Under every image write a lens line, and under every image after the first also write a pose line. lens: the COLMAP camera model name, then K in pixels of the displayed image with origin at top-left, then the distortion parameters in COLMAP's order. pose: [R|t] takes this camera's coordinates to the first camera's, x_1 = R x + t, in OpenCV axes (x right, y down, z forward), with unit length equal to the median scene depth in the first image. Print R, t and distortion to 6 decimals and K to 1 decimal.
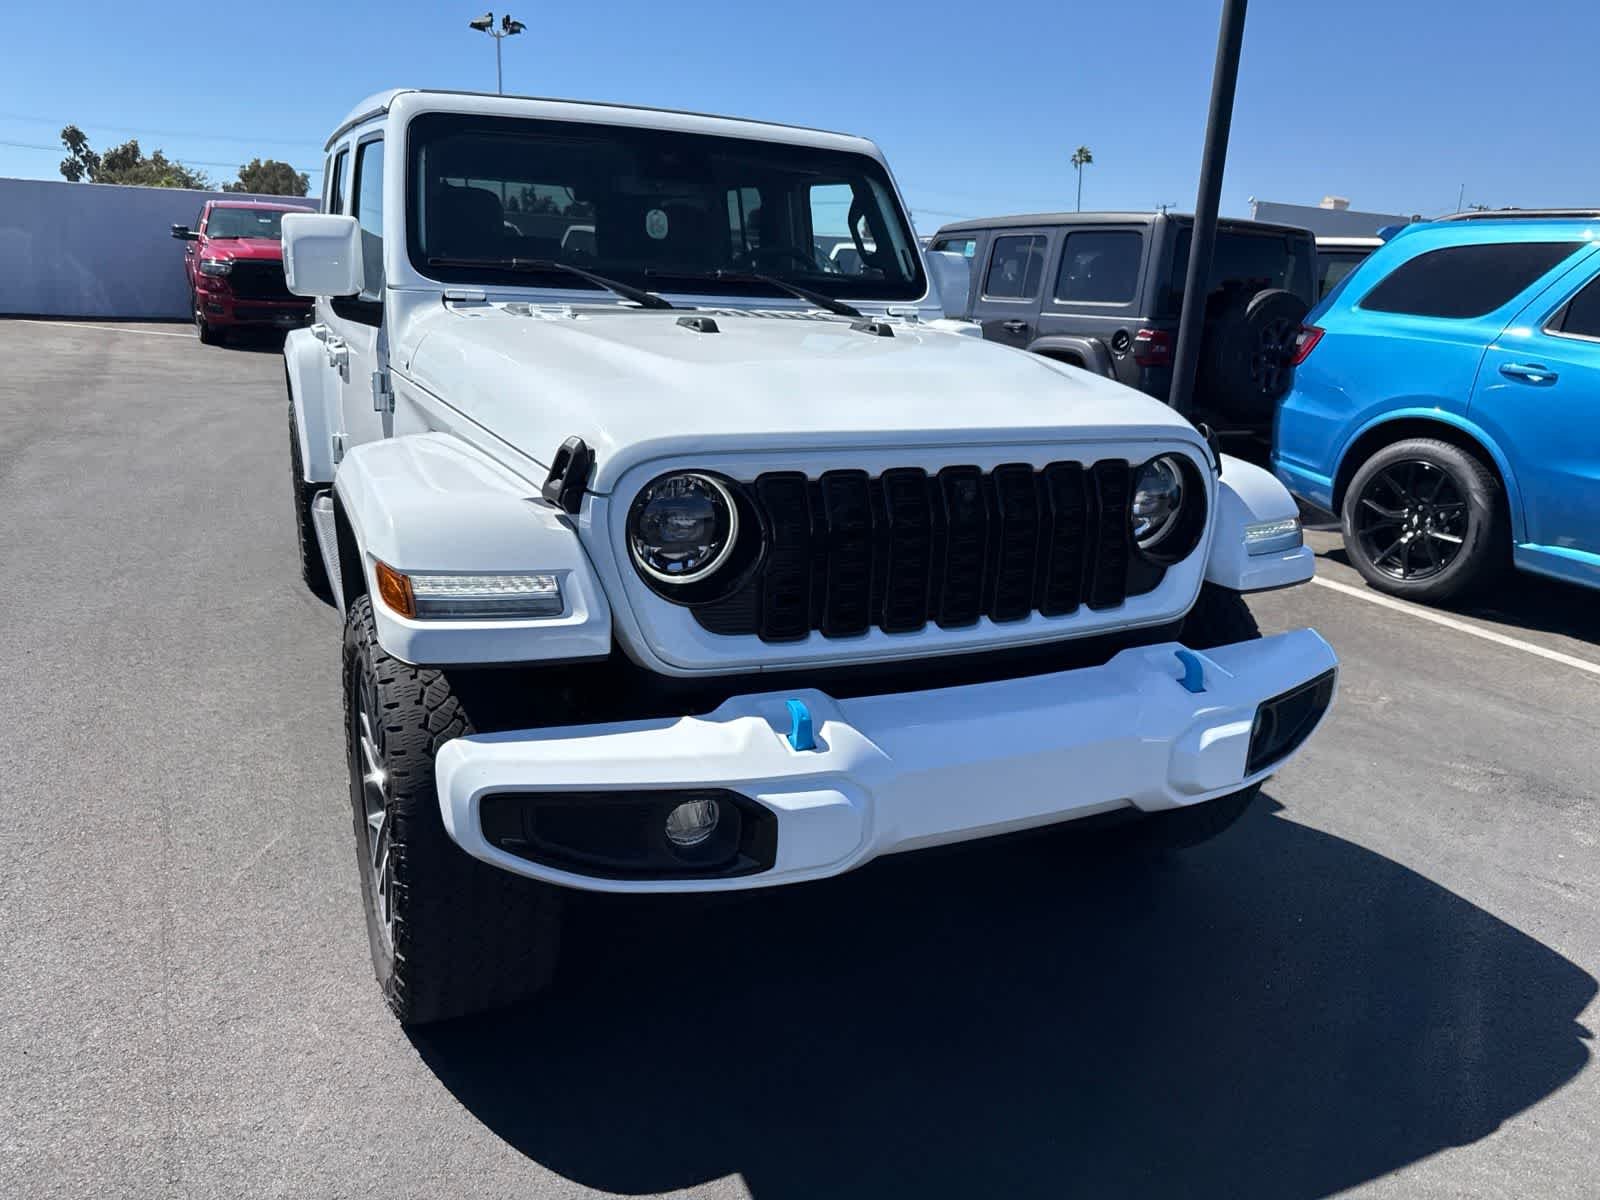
lens RADIAL K [[1138.0, 0, 806.2], [0, 1138.0, 608.3], [0, 0, 1]] dist [0.027107, -0.029591]
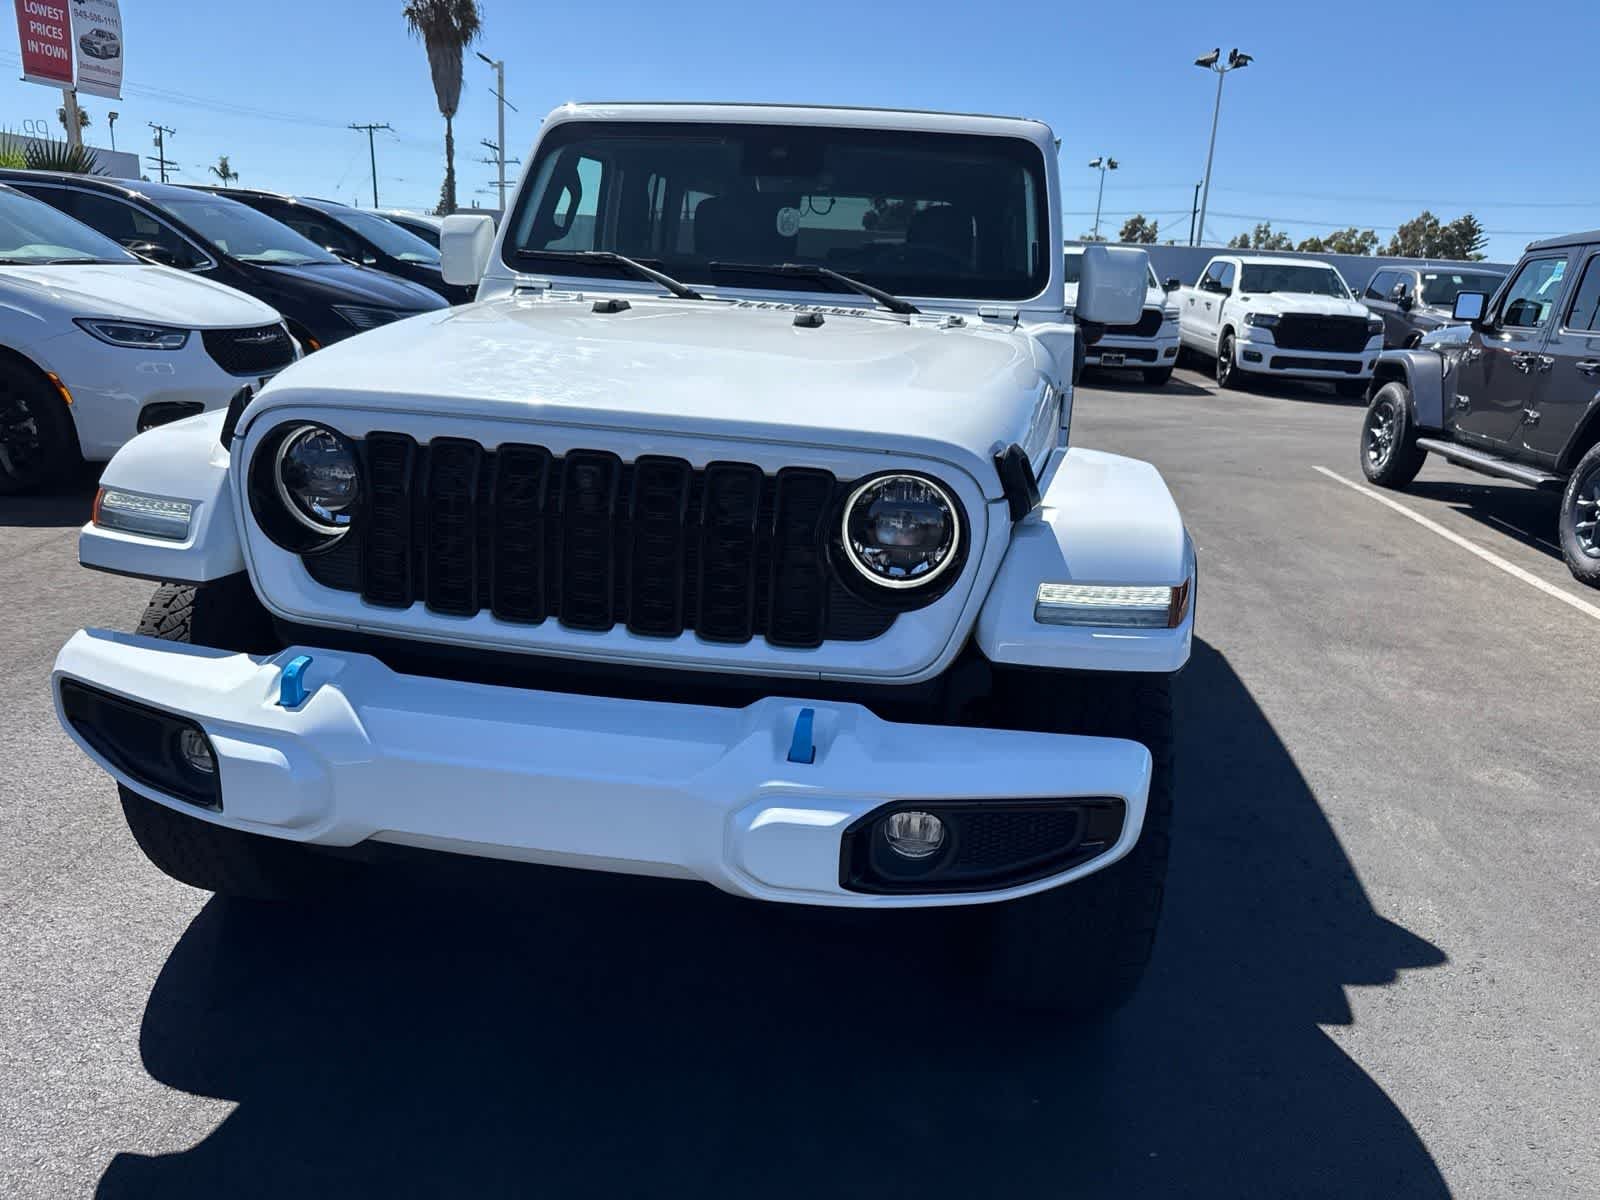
lens RADIAL K [[1138.0, 0, 807.6], [0, 1138.0, 602.3], [0, 0, 1]] dist [0.027107, -0.029591]
pose [[0.825103, 0.156962, -0.542742, 0.561374], [-0.176521, 0.984163, 0.016267, -0.037195], [0.536699, 0.082383, 0.839742, 0.247612]]
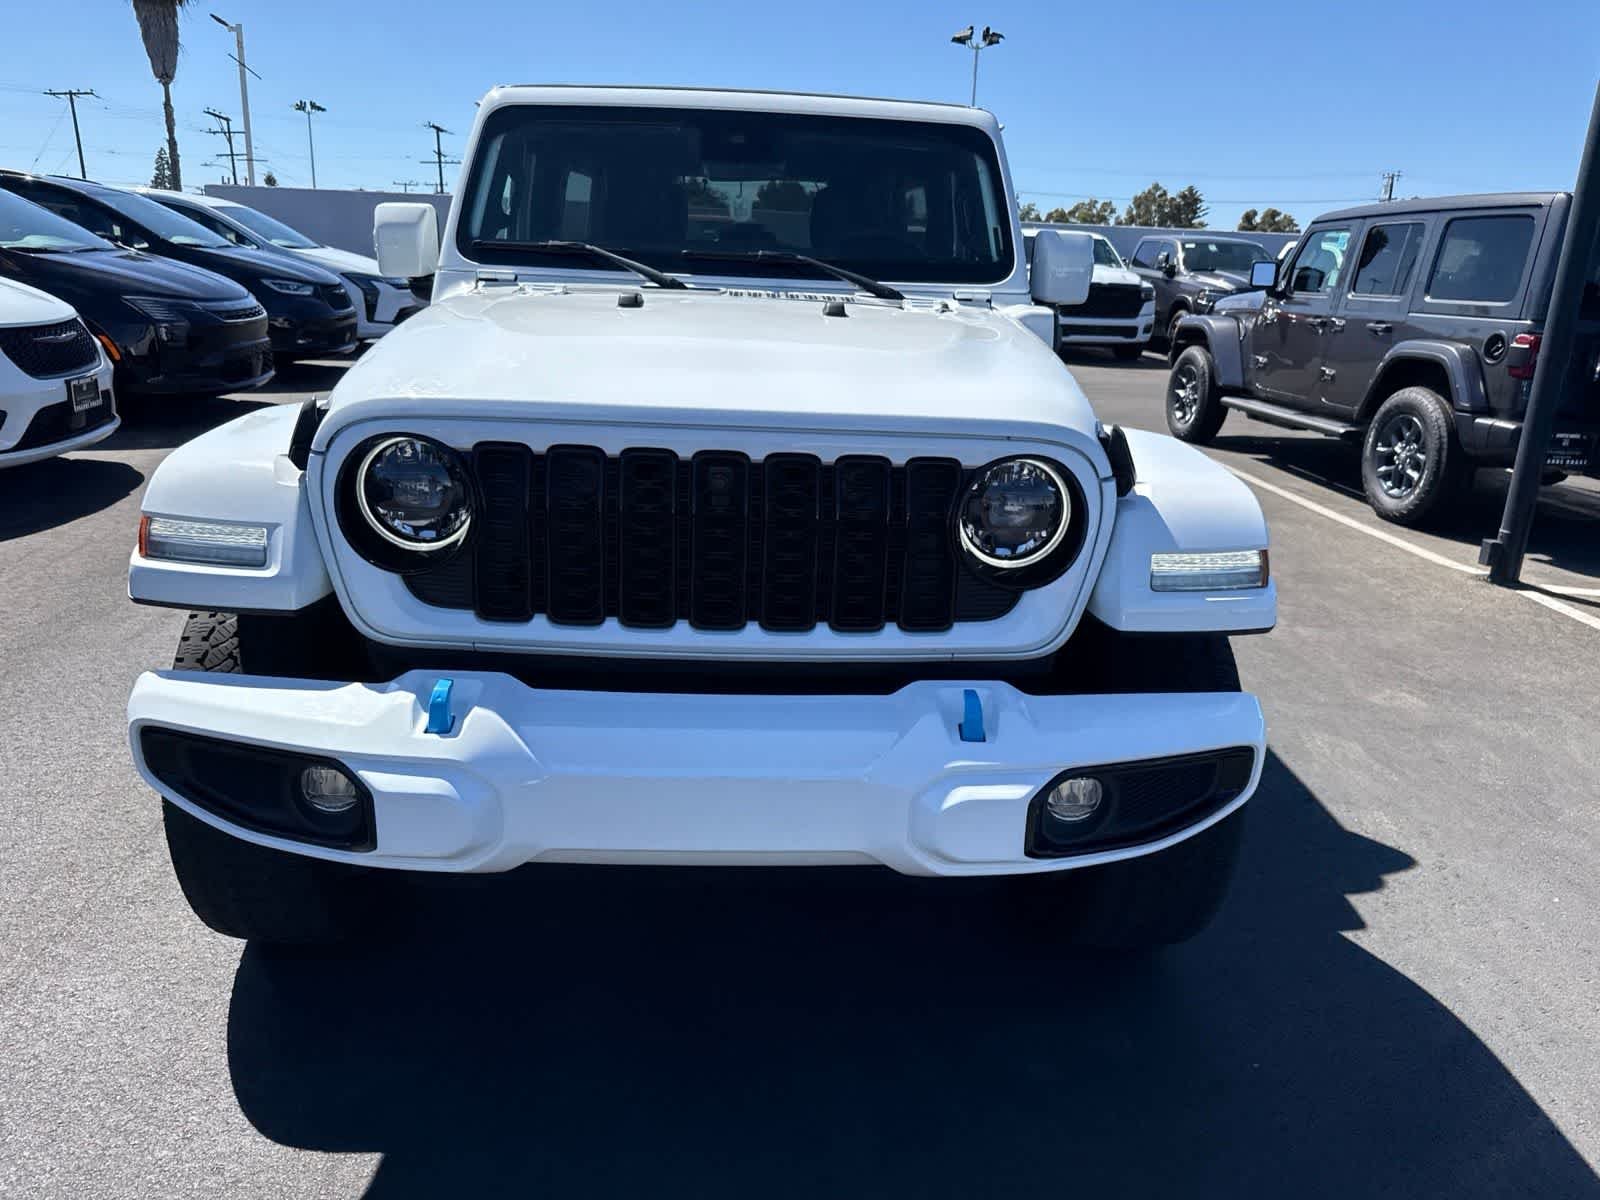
lens RADIAL K [[1138.0, 0, 809.3], [0, 1138.0, 602.7], [0, 0, 1]] dist [0.027107, -0.029591]
pose [[0.920456, 0.104743, -0.376549, 0.394515], [-0.108704, 0.994016, 0.010778, -0.016738], [0.375424, 0.031012, 0.926334, 0.142783]]
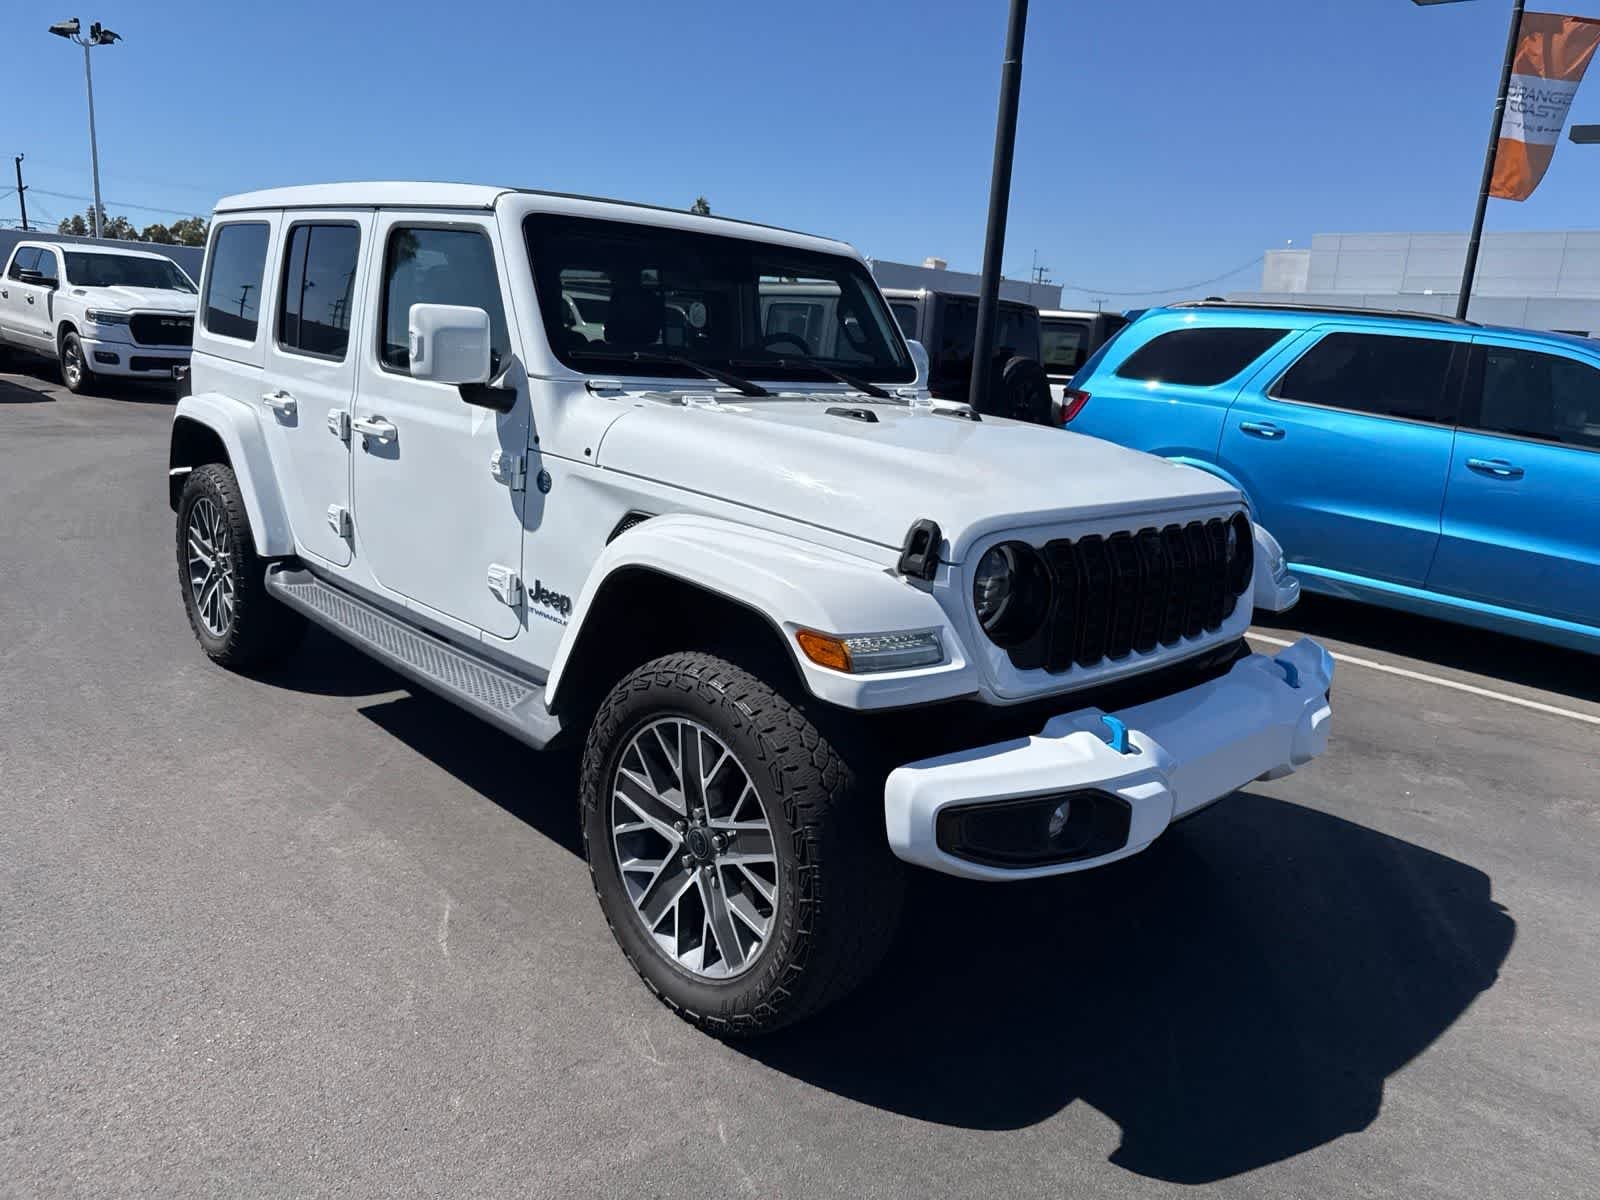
lens RADIAL K [[1138.0, 0, 812.2], [0, 1138.0, 590.2], [0, 0, 1]] dist [0.027107, -0.029591]
pose [[0.947193, -0.052747, 0.316296, -0.466107], [0.067573, 0.997062, -0.036081, -0.024094], [-0.313464, 0.055549, 0.947974, -0.087766]]
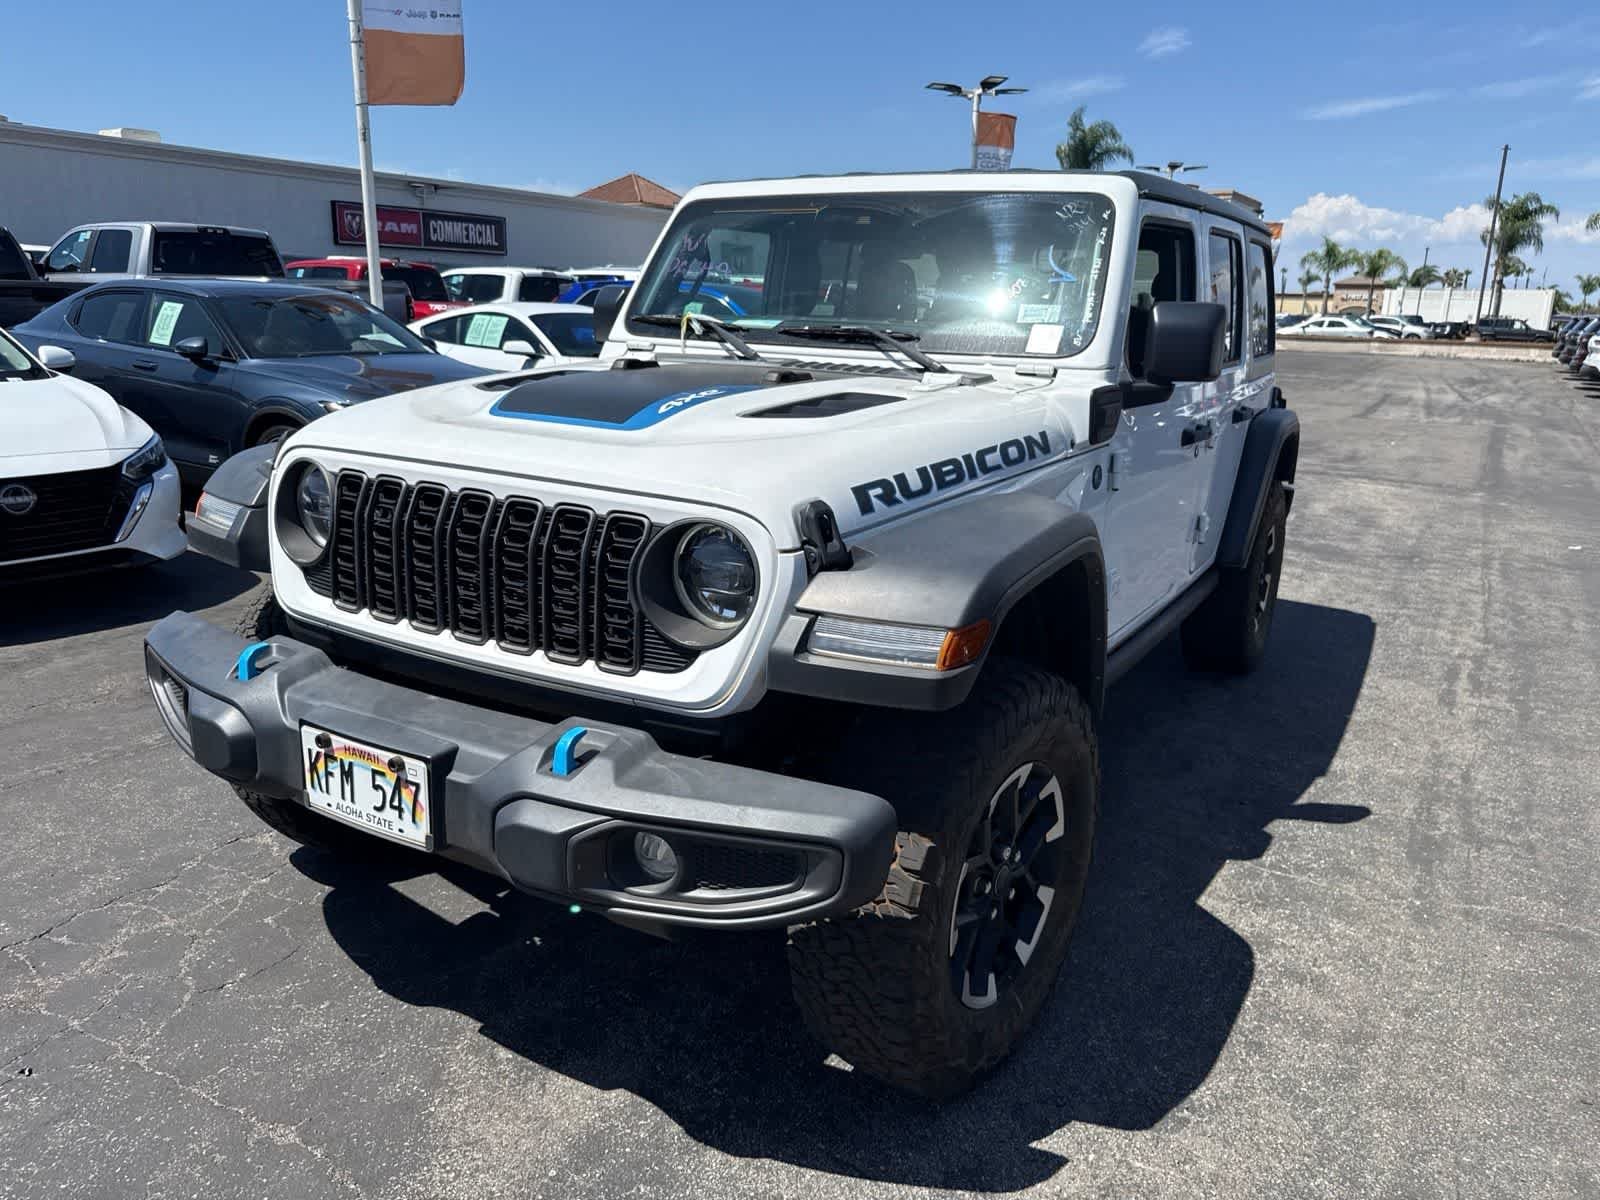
lens RADIAL K [[1112.8, 0, 788.2], [0, 1112.8, 593.7], [0, 0, 1]] dist [-0.005352, -0.000127]
pose [[0.567450, 0.182047, -0.803031, 0.815481], [-0.249611, 0.967394, 0.042924, -0.104629], [0.784662, 0.176088, 0.594389, 0.452548]]
